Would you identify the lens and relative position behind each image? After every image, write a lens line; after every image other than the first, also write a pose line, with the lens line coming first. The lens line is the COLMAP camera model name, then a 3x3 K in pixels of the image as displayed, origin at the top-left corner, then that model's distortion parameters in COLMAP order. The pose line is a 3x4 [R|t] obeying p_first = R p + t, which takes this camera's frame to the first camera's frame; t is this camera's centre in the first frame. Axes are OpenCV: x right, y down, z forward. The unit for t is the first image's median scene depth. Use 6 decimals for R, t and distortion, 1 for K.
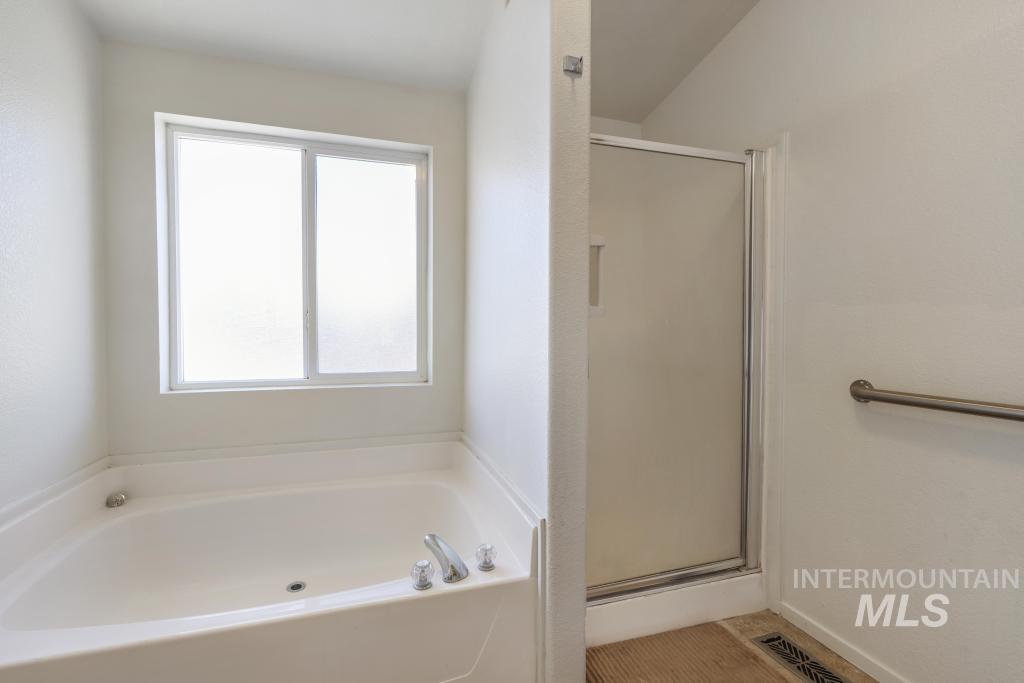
lens RADIAL K [[462.4, 0, 512.0], [0, 462.4, 341.5], [0, 0, 1]] dist [0.001054, 0.000328]
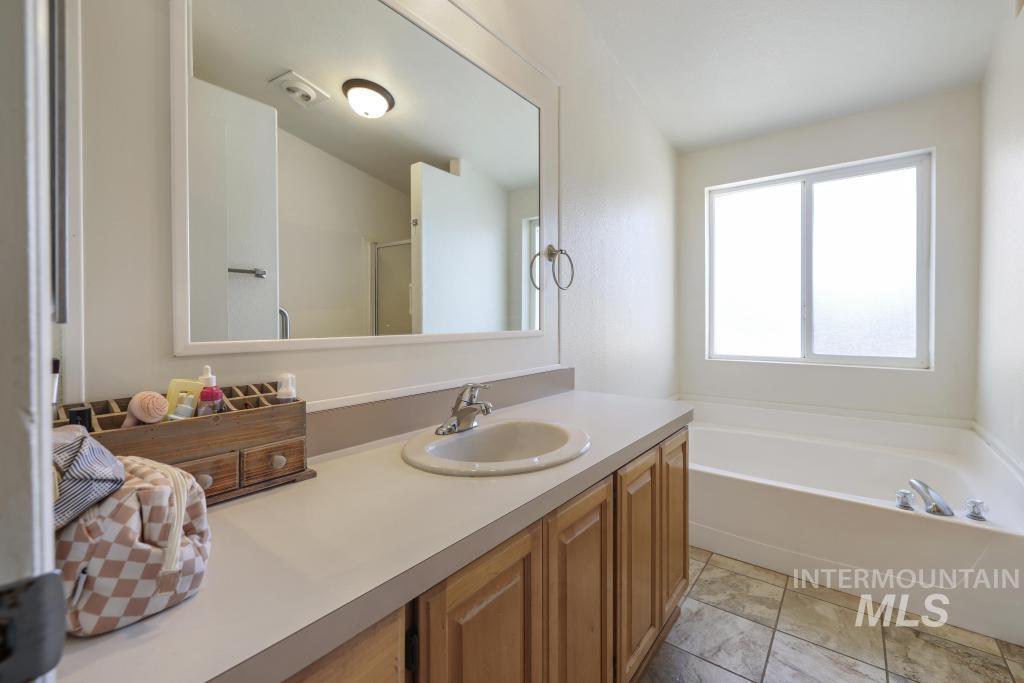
lens RADIAL K [[444.5, 0, 513.5], [0, 444.5, 325.3], [0, 0, 1]] dist [-0.000369, -0.000142]
pose [[0.563432, 0.003679, -0.826154, 0.130654], [-0.013003, 0.999906, -0.004416, 0.006950], [0.826060, 0.013230, 0.563427, -0.383721]]
